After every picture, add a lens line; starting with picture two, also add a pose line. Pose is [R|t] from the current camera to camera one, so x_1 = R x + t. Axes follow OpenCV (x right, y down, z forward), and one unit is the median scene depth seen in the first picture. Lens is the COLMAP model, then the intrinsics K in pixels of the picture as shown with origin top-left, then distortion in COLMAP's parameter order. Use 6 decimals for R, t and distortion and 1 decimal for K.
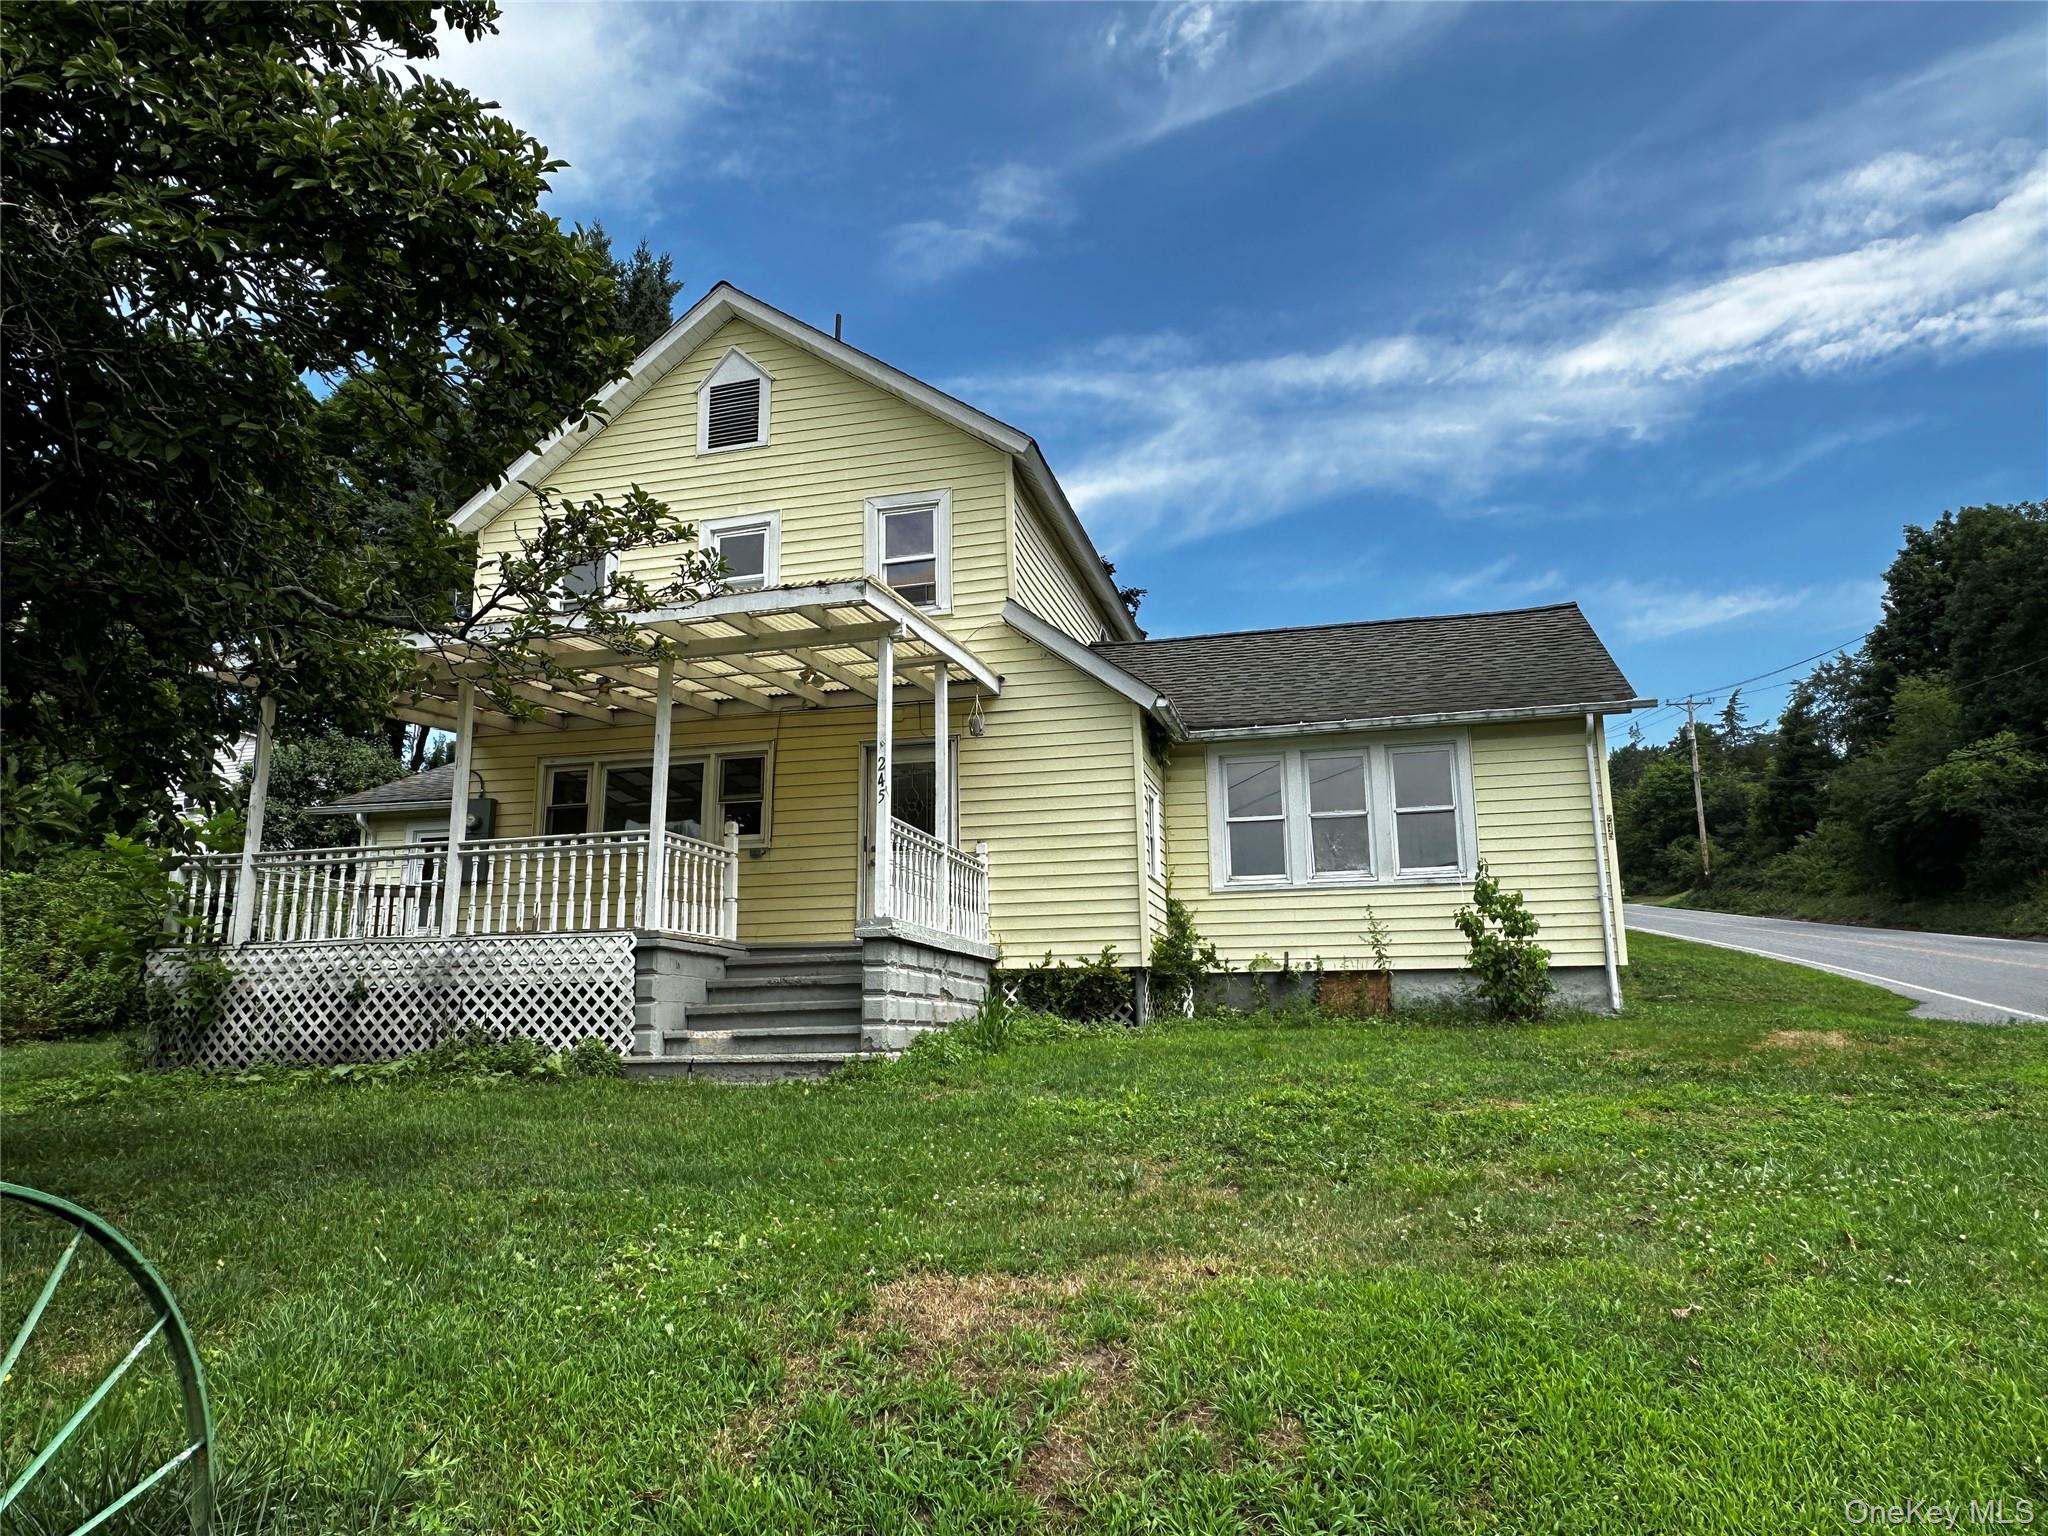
lens RADIAL K [[1308.6, 0, 1024.0], [0, 1308.6, 768.0], [0, 0, 1]] dist [0.001904, -0.003945]
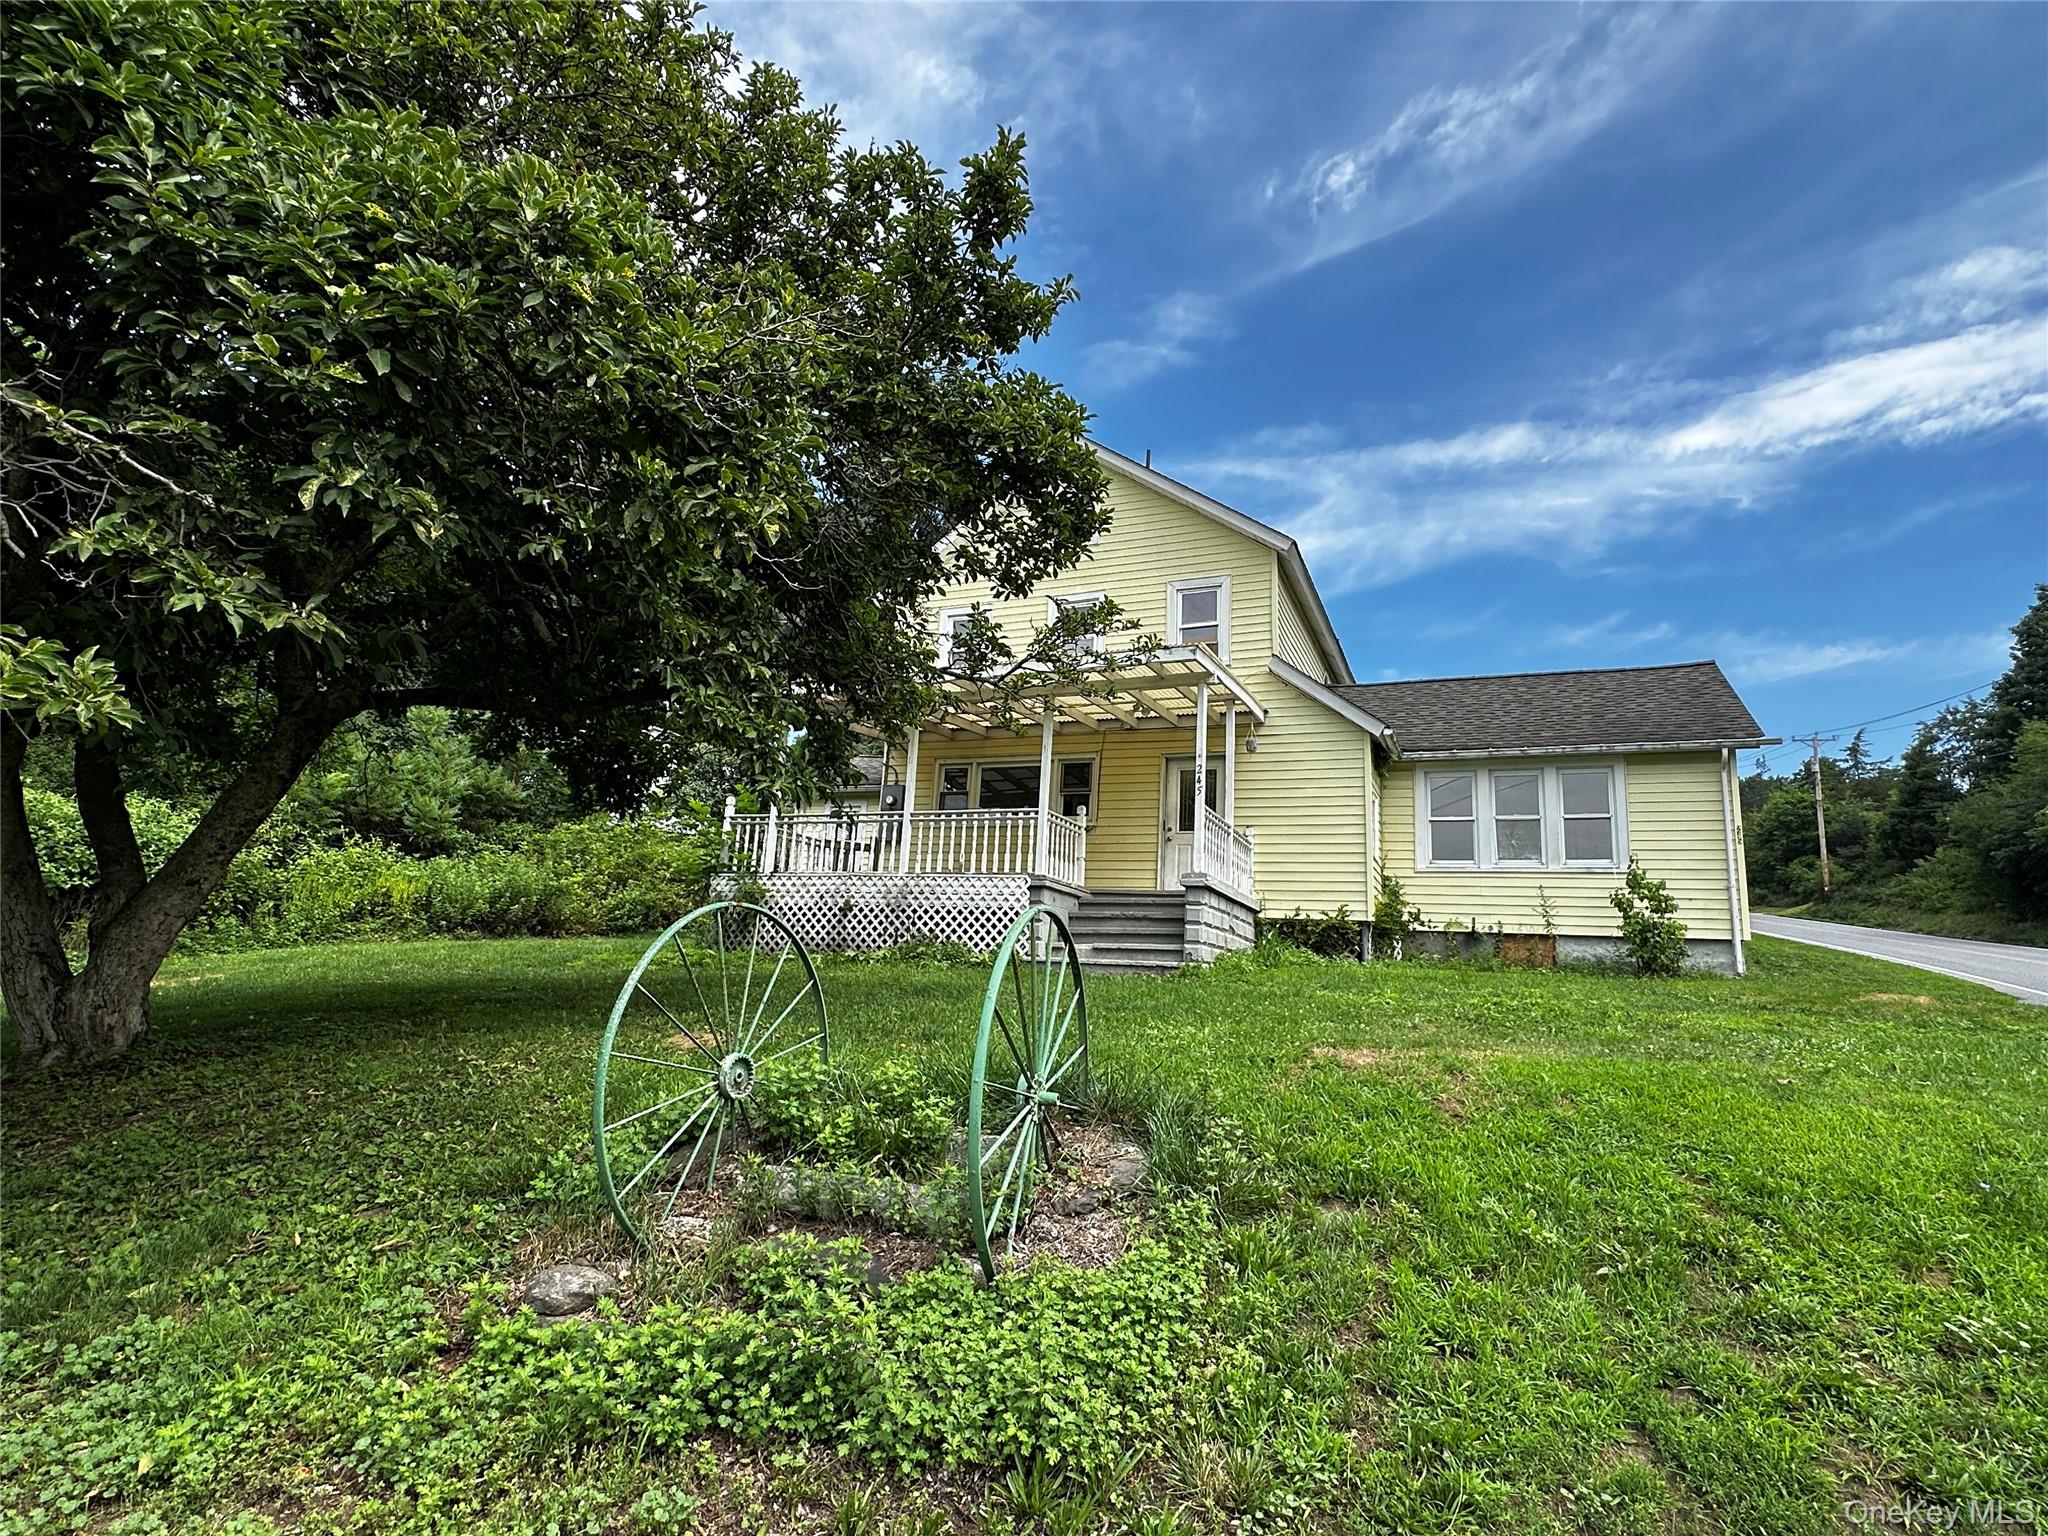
lens RADIAL K [[1073.4, 0, 1017.8], [0, 1073.4, 772.9], [0, 0, 1]] dist [-0.001888, 0.000684]
pose [[0.985318, 0.031183, -0.167857, -0.088612], [-0.031603, 0.999500, 0.000167, 0.006068], [0.167778, 0.005140, 0.985811, -0.186763]]
